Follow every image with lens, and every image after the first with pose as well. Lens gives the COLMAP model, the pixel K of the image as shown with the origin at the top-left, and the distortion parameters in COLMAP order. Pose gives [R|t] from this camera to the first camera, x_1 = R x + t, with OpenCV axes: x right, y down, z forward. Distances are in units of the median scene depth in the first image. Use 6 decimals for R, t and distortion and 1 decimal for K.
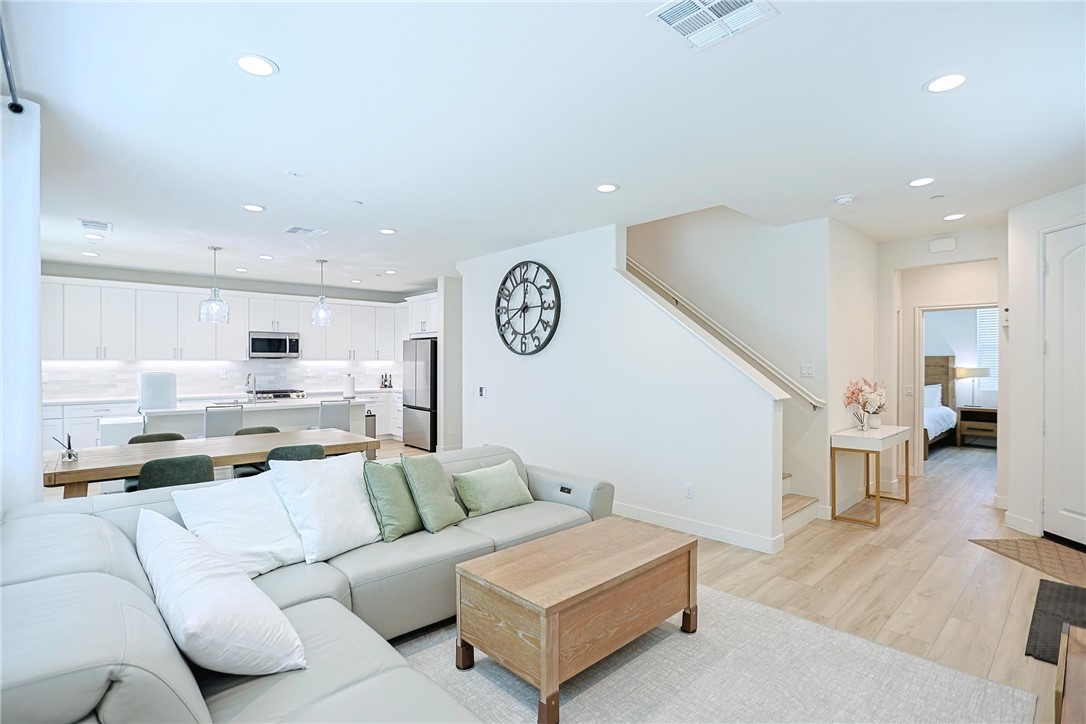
lens RADIAL K [[524.0, 0, 521.9], [0, 524.0, 360.7], [0, 0, 1]] dist [-0.033339, 0.005176]
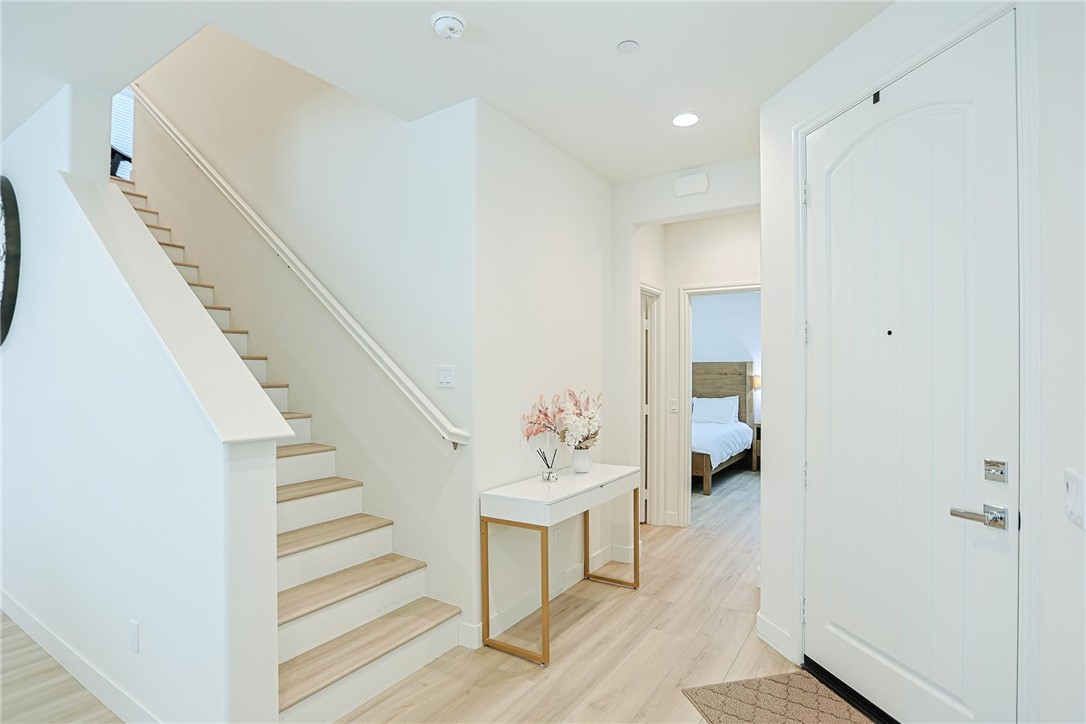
lens RADIAL K [[524.0, 0, 547.3], [0, 524.0, 369.6], [0, 0, 1]] dist [-0.033339, 0.005176]
pose [[0.968492, 0.003731, 0.249017, 0.486532], [-0.002728, 0.999987, -0.004375, 0.012949], [-0.249030, 0.003558, 0.968489, 0.411263]]
